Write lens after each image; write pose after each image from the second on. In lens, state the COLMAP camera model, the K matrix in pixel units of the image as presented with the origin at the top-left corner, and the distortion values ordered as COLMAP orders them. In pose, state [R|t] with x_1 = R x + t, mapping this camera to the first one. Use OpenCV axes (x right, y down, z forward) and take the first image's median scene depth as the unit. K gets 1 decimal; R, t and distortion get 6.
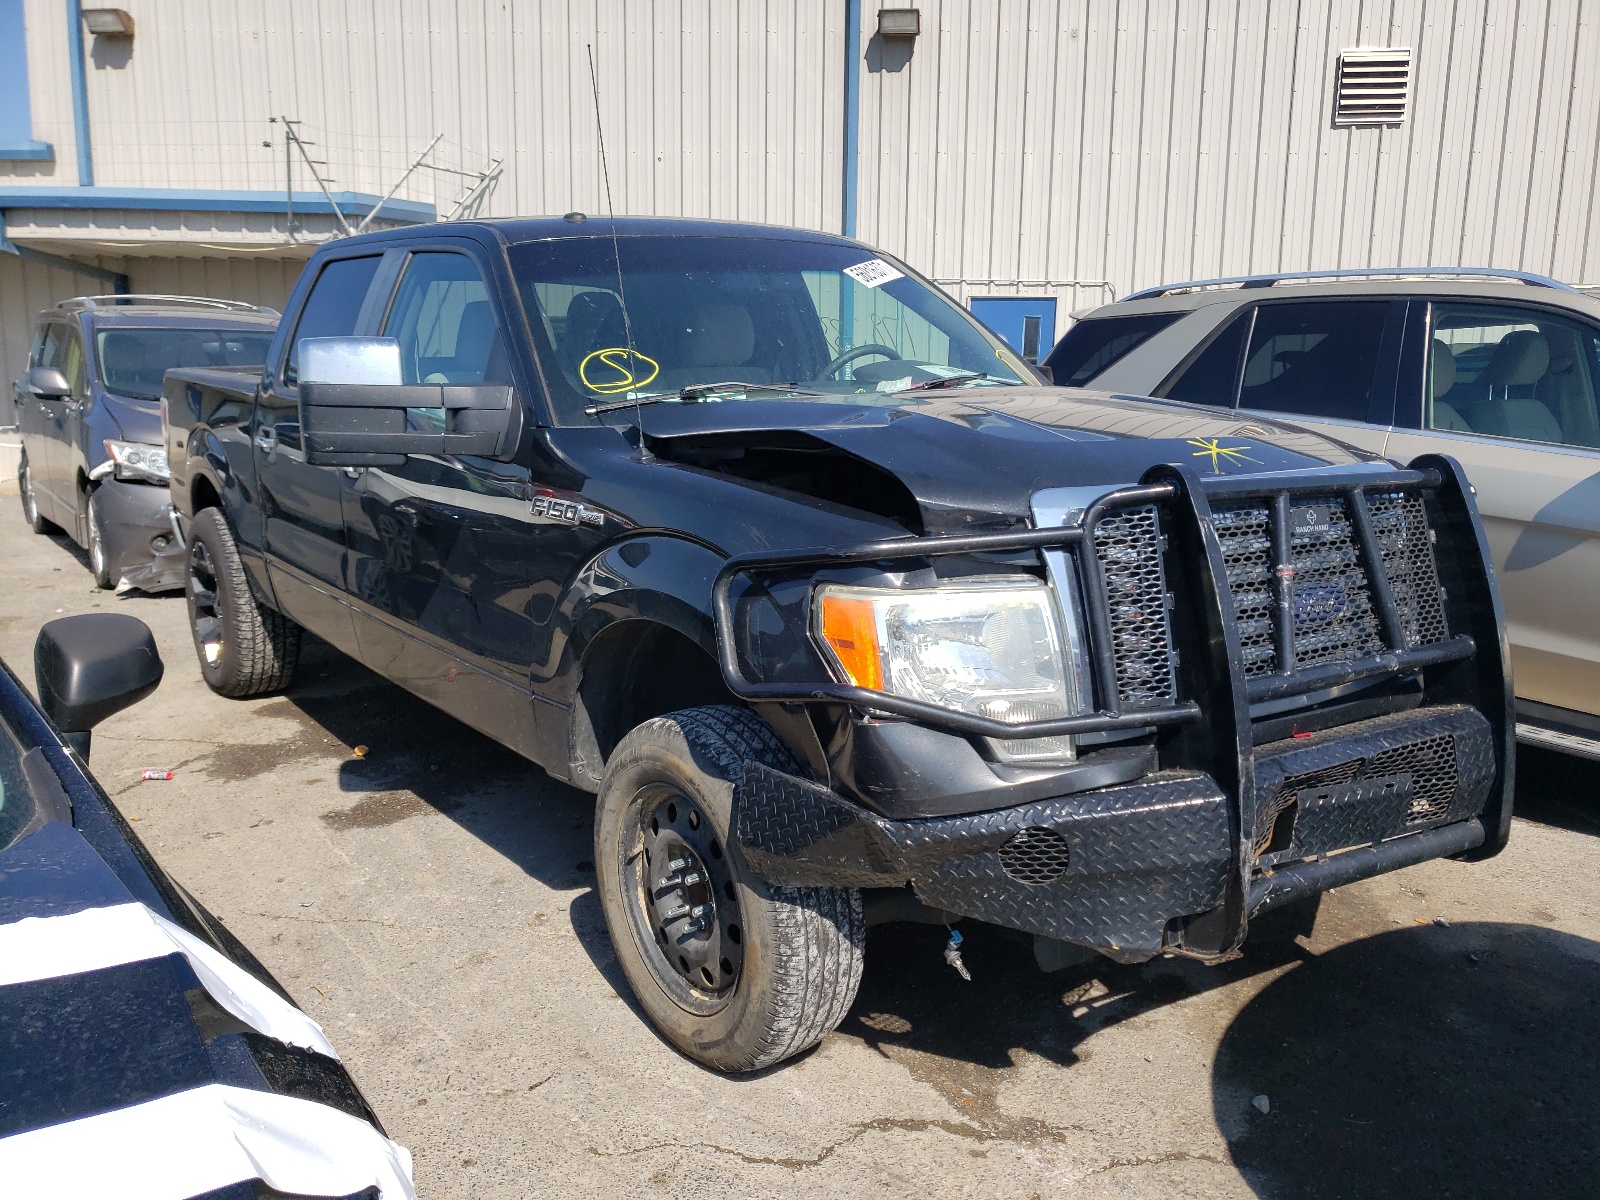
lens RADIAL K [[1294.3, 0, 800.0], [0, 1294.3, 600.0], [0, 0, 1]] dist [0.076685, -0.139359]
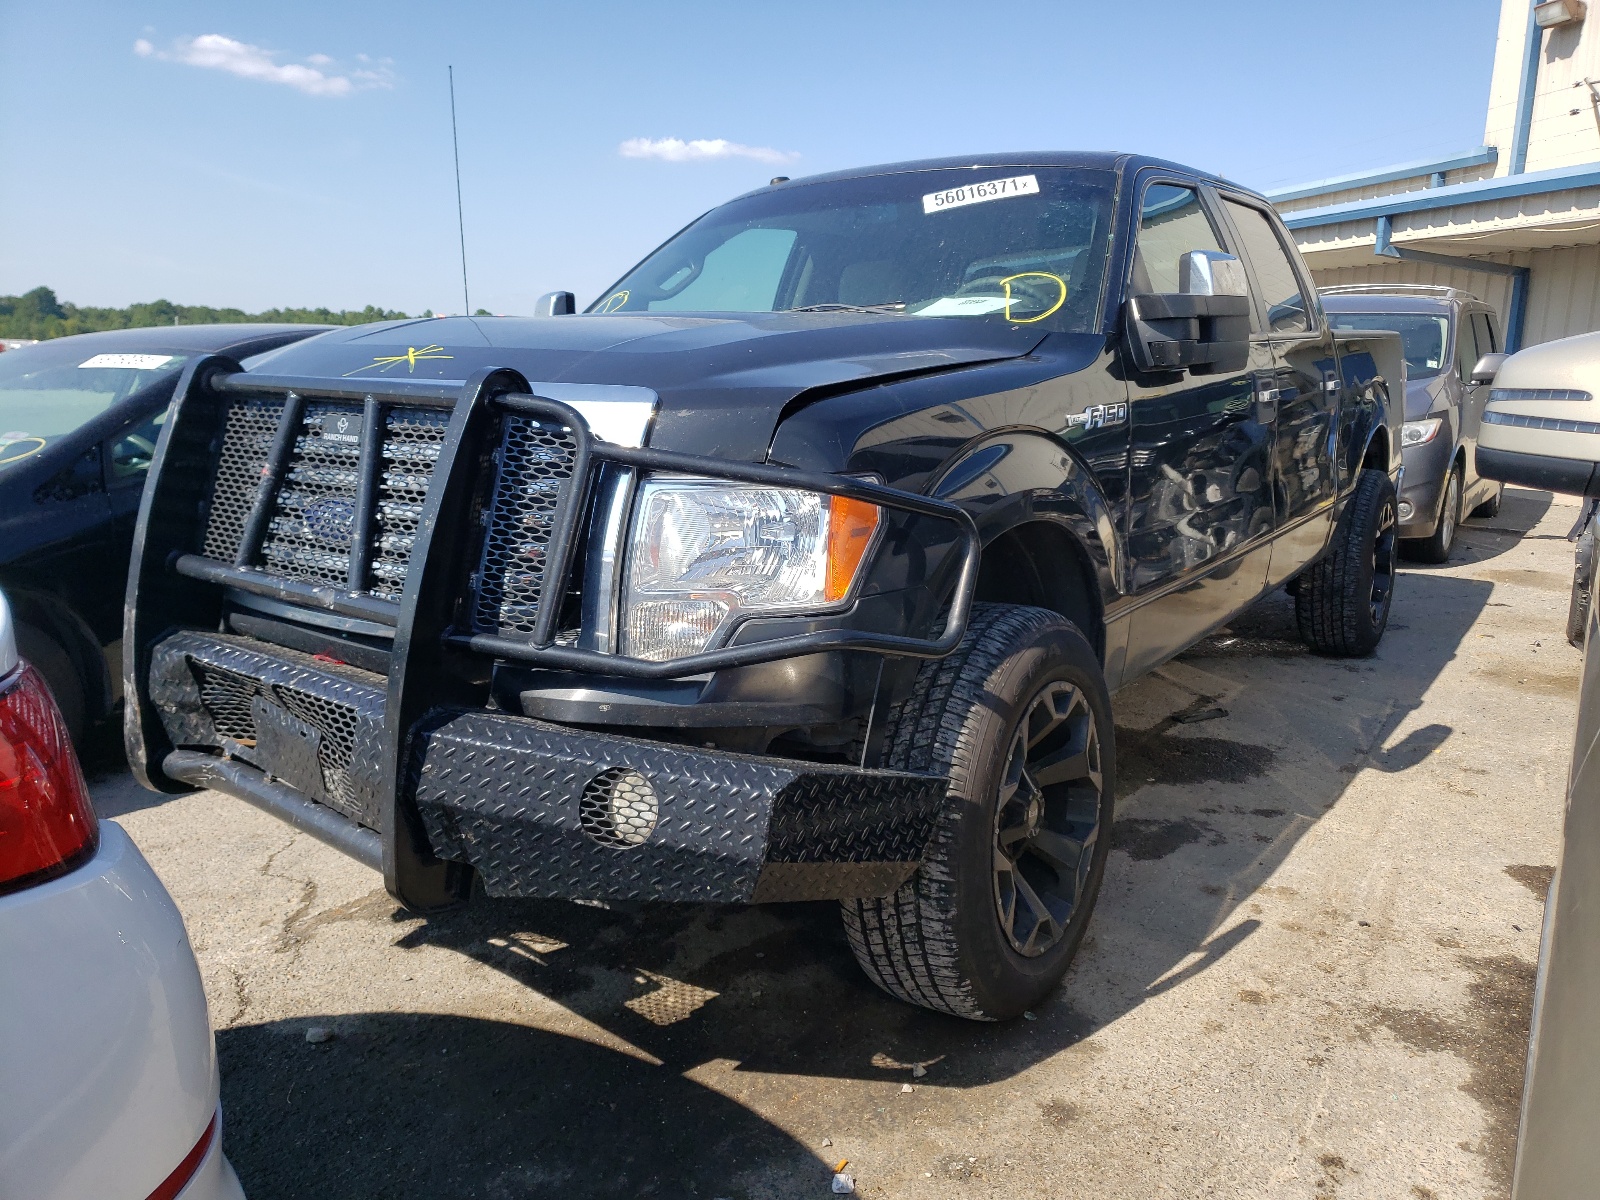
lens RADIAL K [[1274.3, 0, 834.2], [0, 1274.3, 581.0], [0, 0, 1]] dist [0.010275, 0.006313]
pose [[0.285342, 0.148433, -0.946862, 1.342032], [-0.170749, 0.980003, 0.102172, -0.105721], [0.943093, 0.132522, 0.304981, 1.059143]]
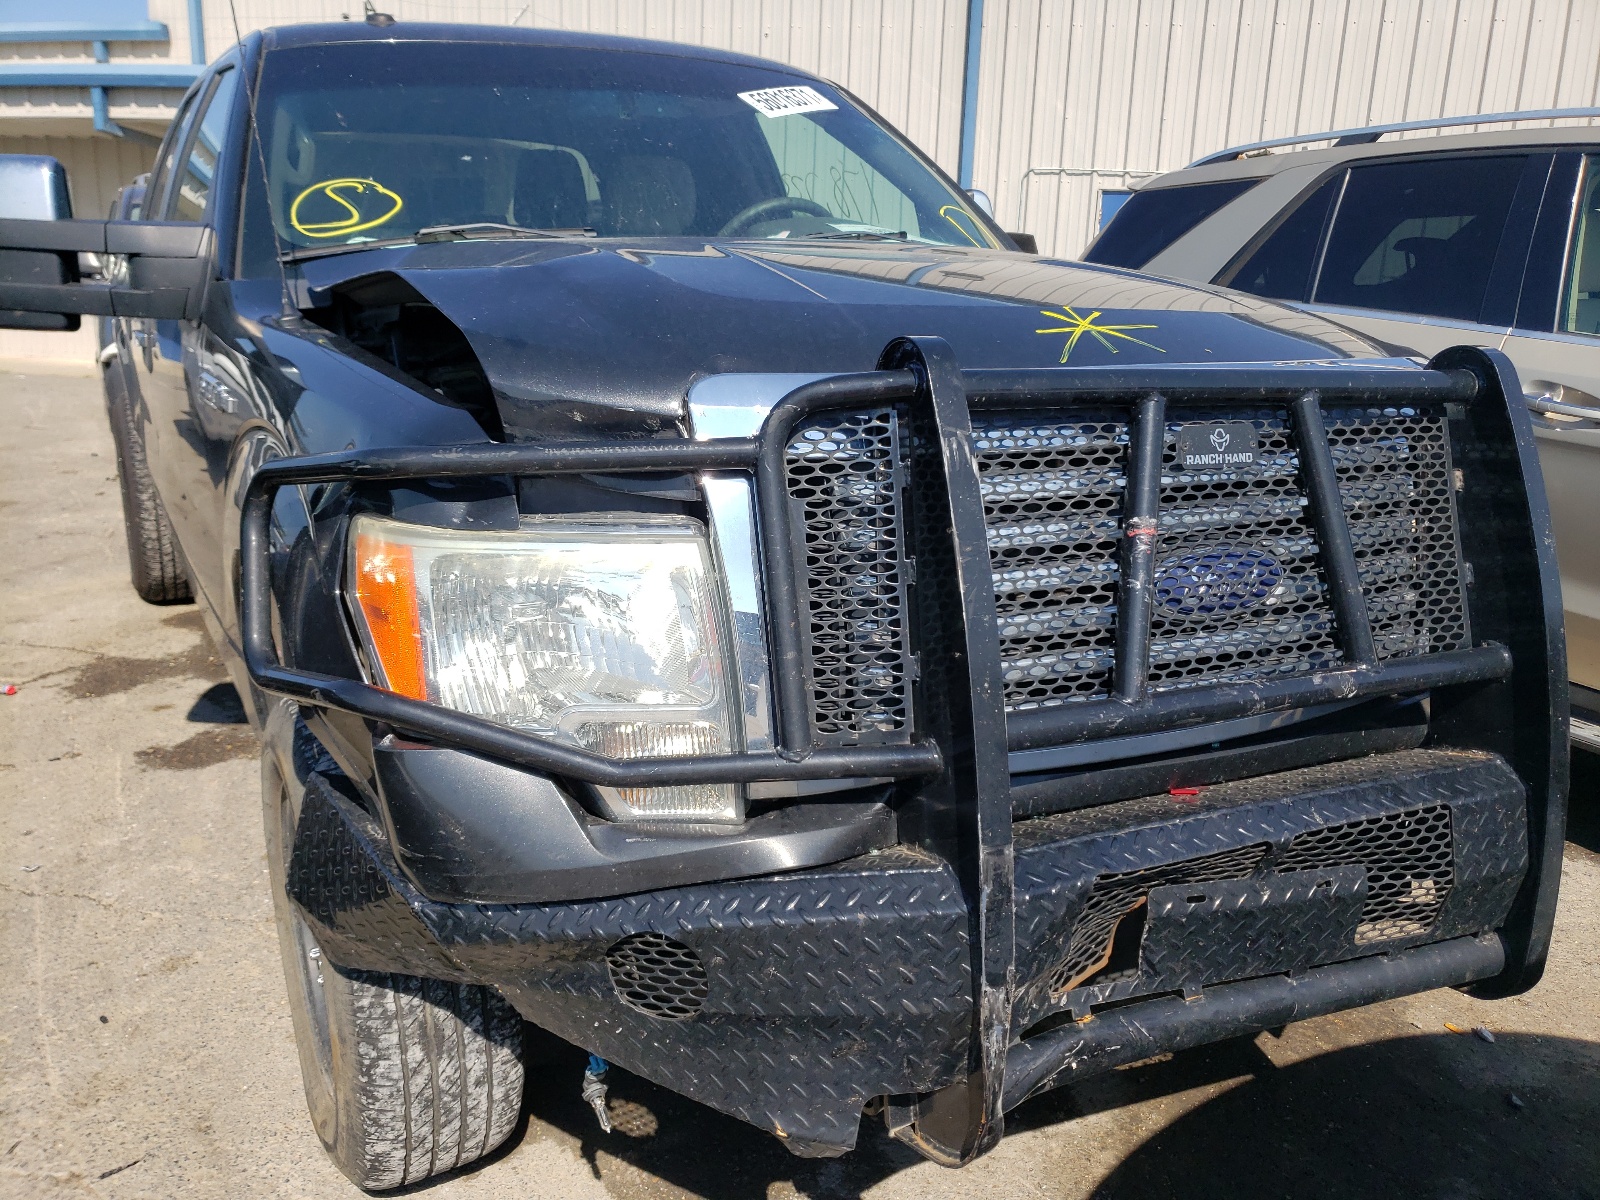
lens RADIAL K [[1269.4, 0, 800.0], [0, 1269.4, 600.0], [0, 0, 1]] dist [0.013205, -0.001641]
pose [[0.988188, 0.055864, -0.142703, 0.285316], [-0.046076, 0.996412, 0.070994, -0.022110], [0.146157, -0.063580, 0.987216, 0.381066]]
